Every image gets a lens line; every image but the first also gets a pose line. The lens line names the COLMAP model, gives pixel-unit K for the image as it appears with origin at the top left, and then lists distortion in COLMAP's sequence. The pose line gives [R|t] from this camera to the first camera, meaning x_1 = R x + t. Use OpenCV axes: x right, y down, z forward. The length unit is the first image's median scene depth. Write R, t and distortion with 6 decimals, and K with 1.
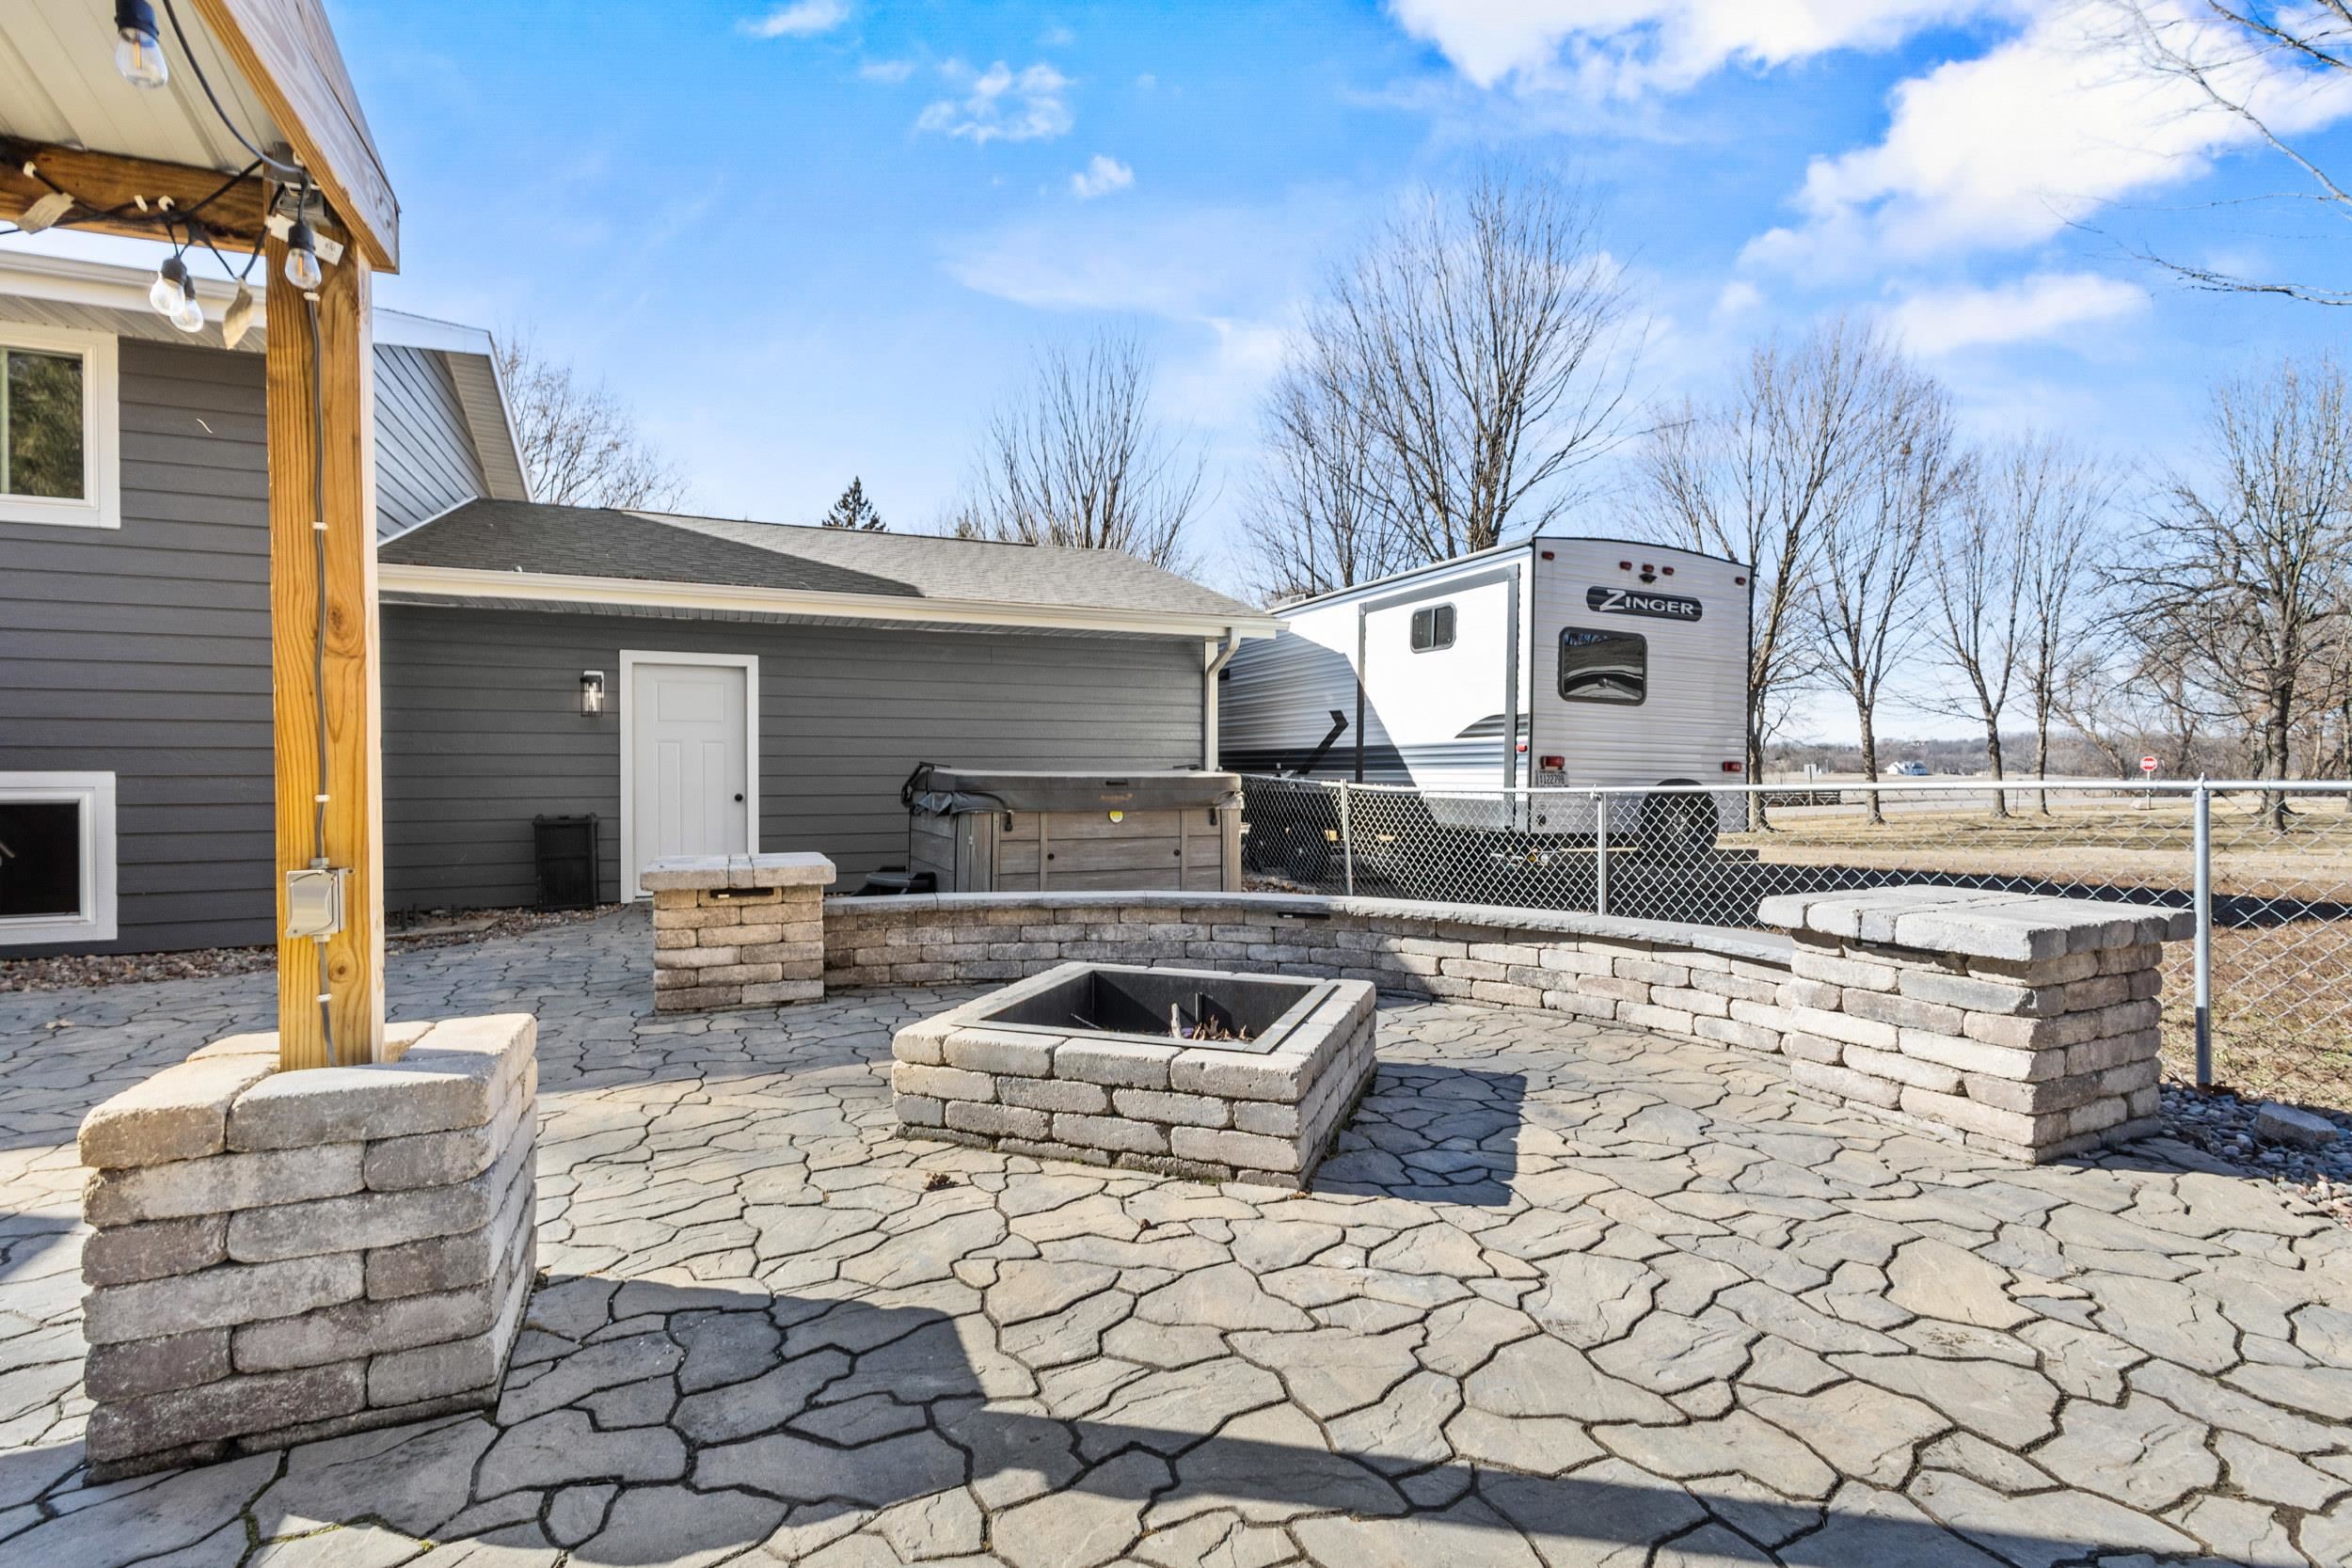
lens RADIAL K [[1072.0, 0, 1176.0], [0, 1072.0, 784.0], [0, 0, 1]] dist [0.007108, 0.000226]
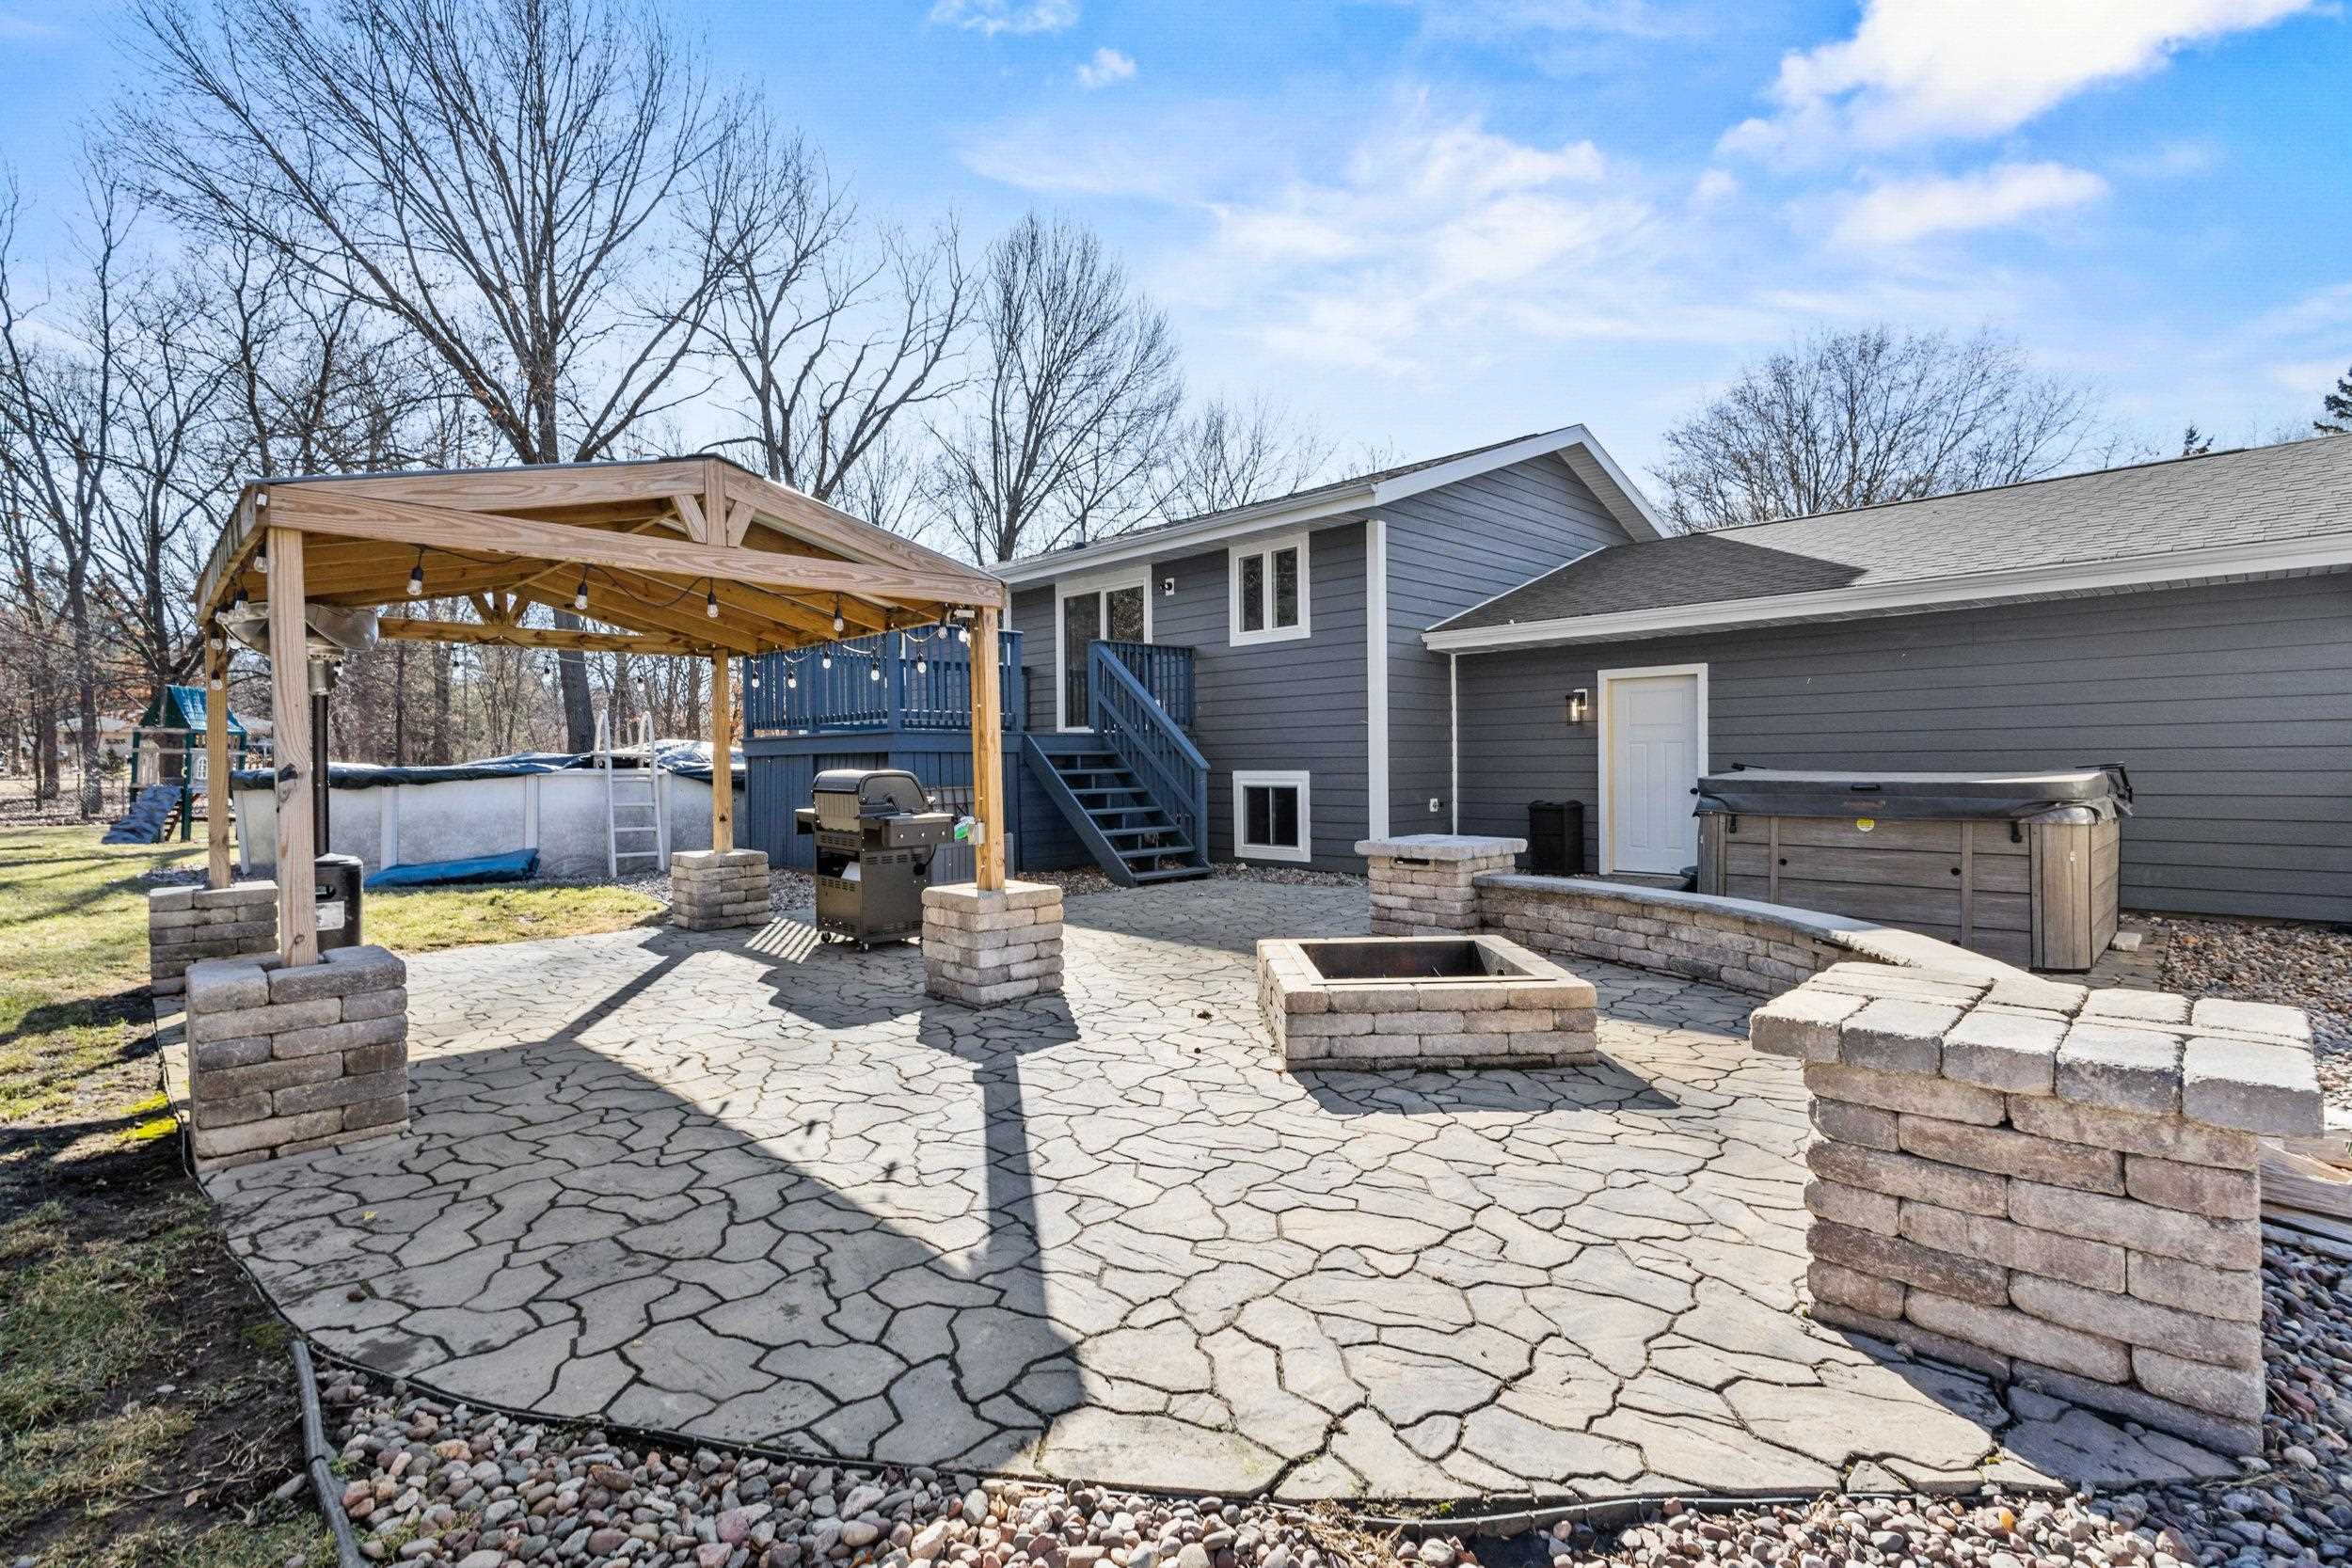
lens RADIAL K [[1072.0, 0, 1176.0], [0, 1072.0, 784.0], [0, 0, 1]] dist [0.007108, 0.000226]
pose [[0.357857, 0.018663, -0.933590, 0.495822], [0.001766, 0.999785, 0.020663, -0.020690], [0.933775, -0.009043, 0.357747, 0.103193]]
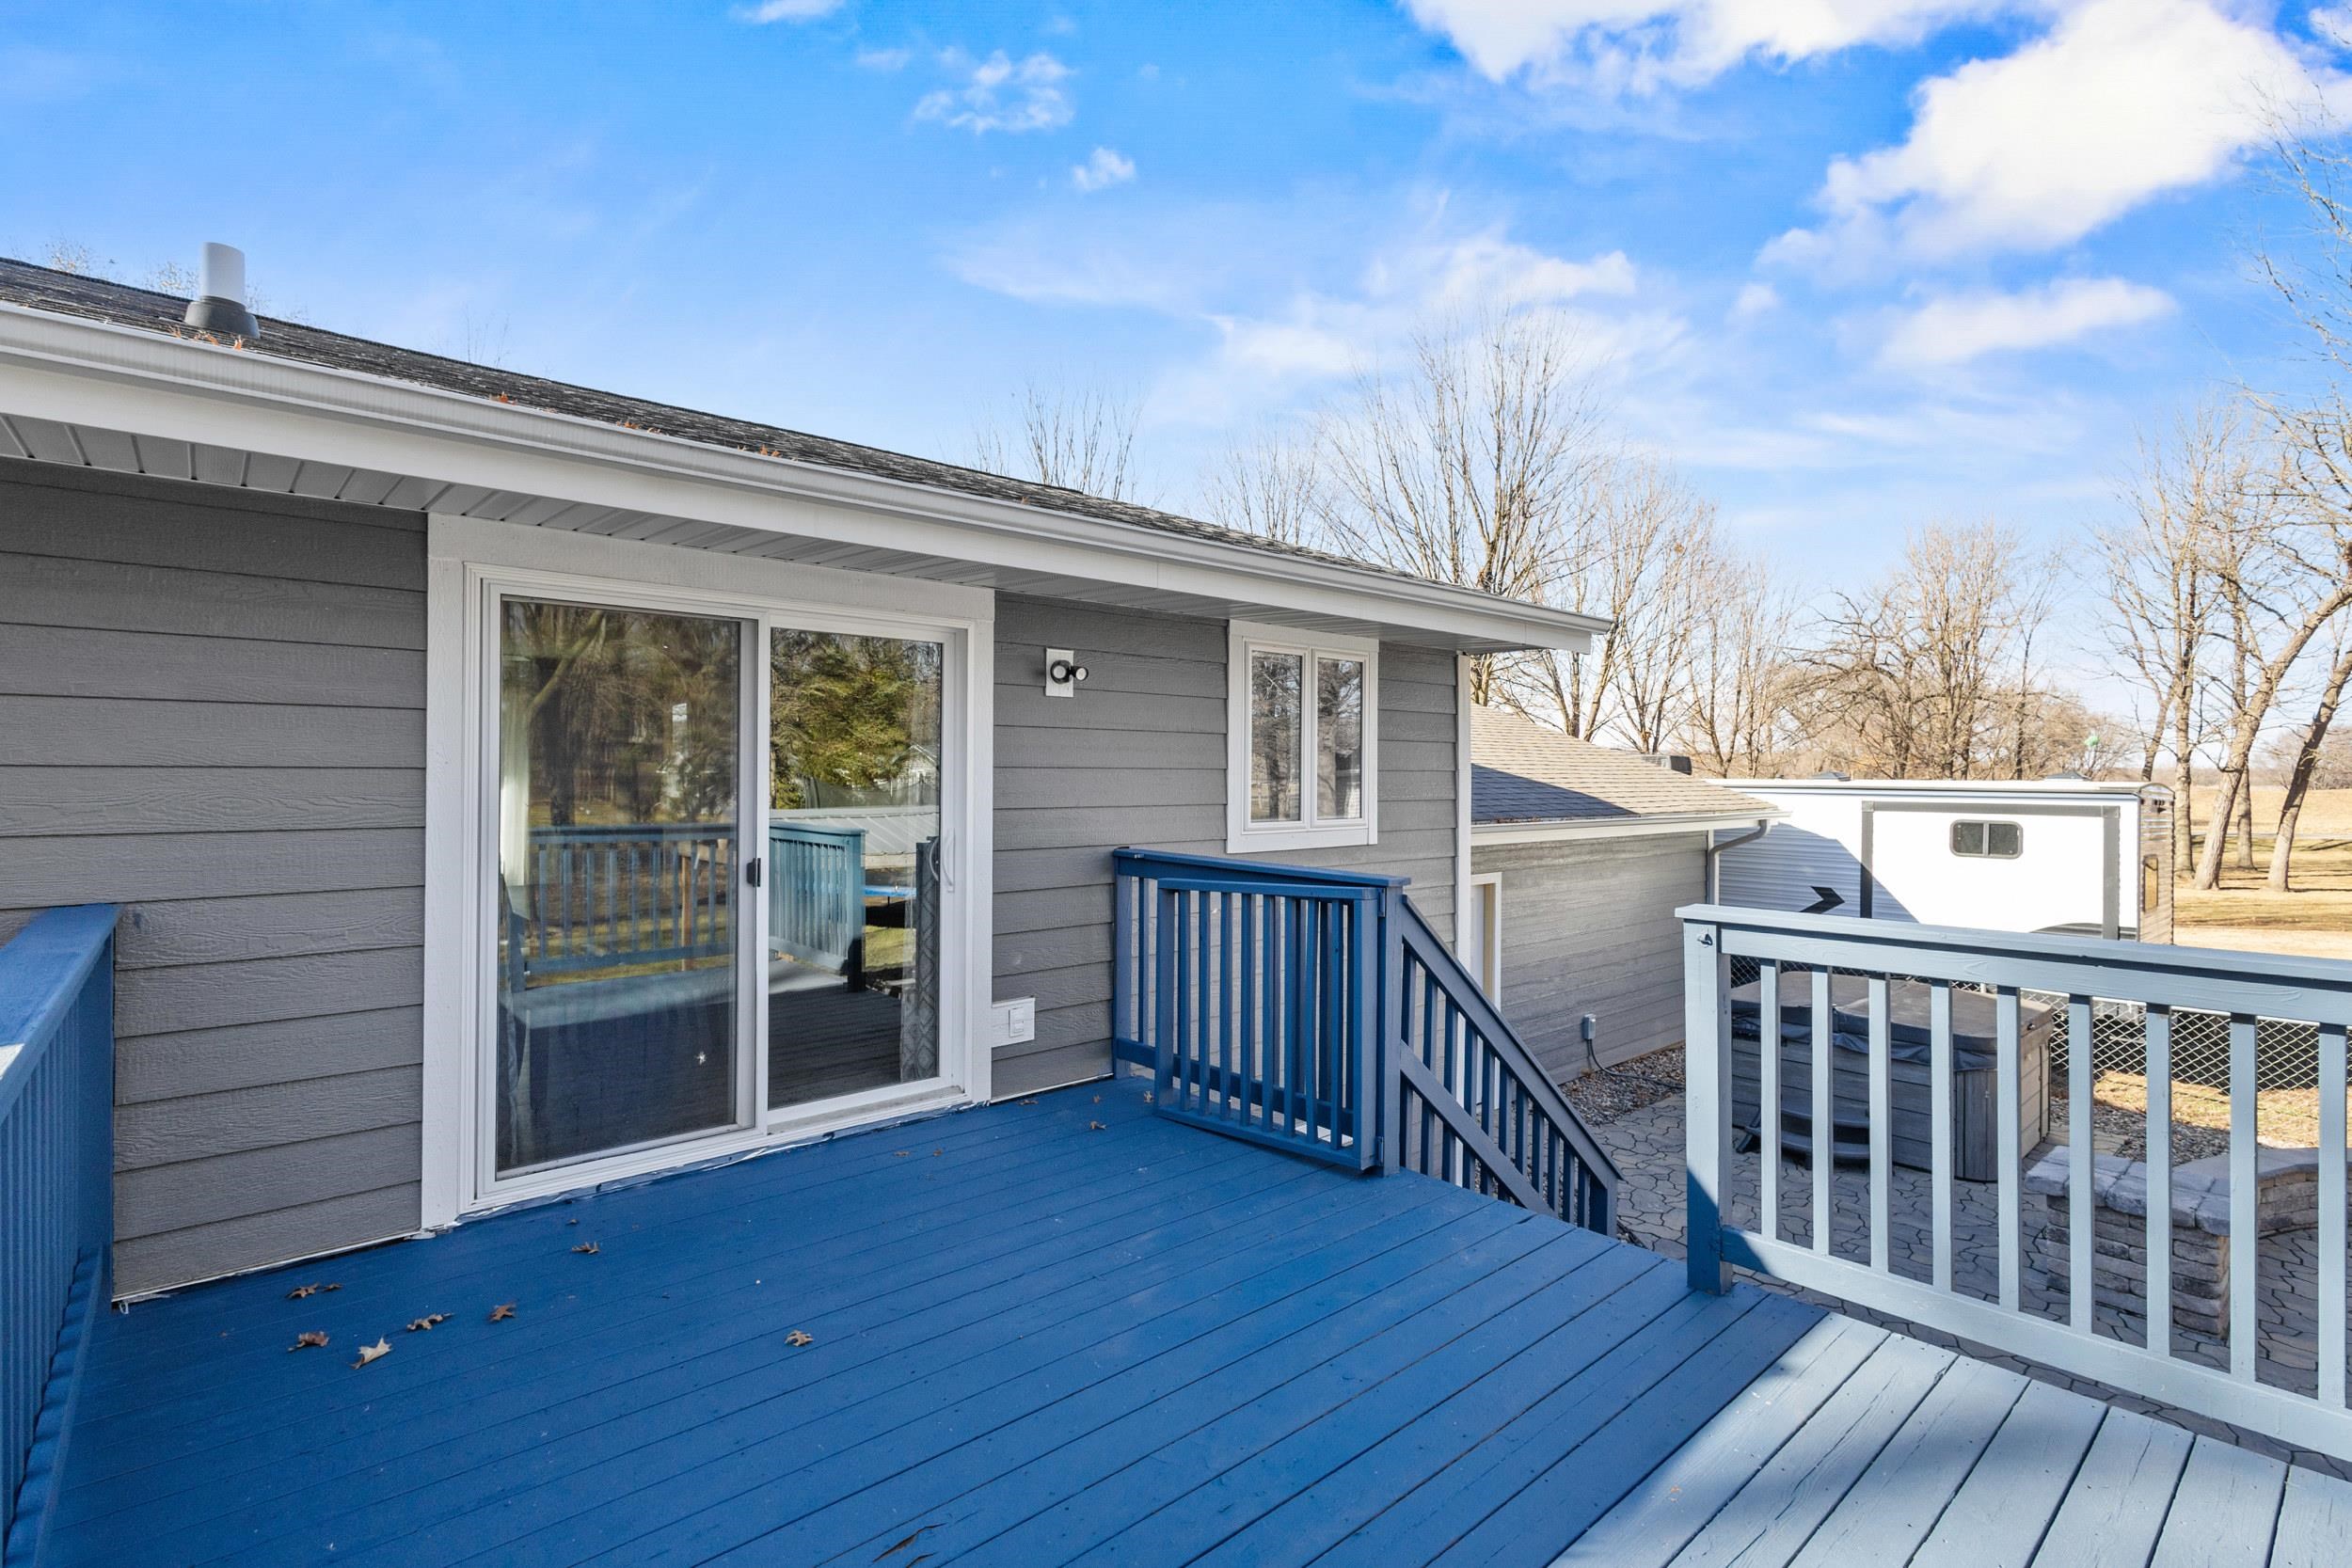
lens RADIAL K [[1072.0, 0, 1176.0], [0, 1072.0, 784.0], [0, 0, 1]] dist [0.007108, 0.000226]
pose [[0.953126, 0.002945, 0.302560, -1.097244], [-0.001983, 0.999992, -0.003489, -0.219296], [-0.302568, 0.002725, 0.953124, 0.129363]]
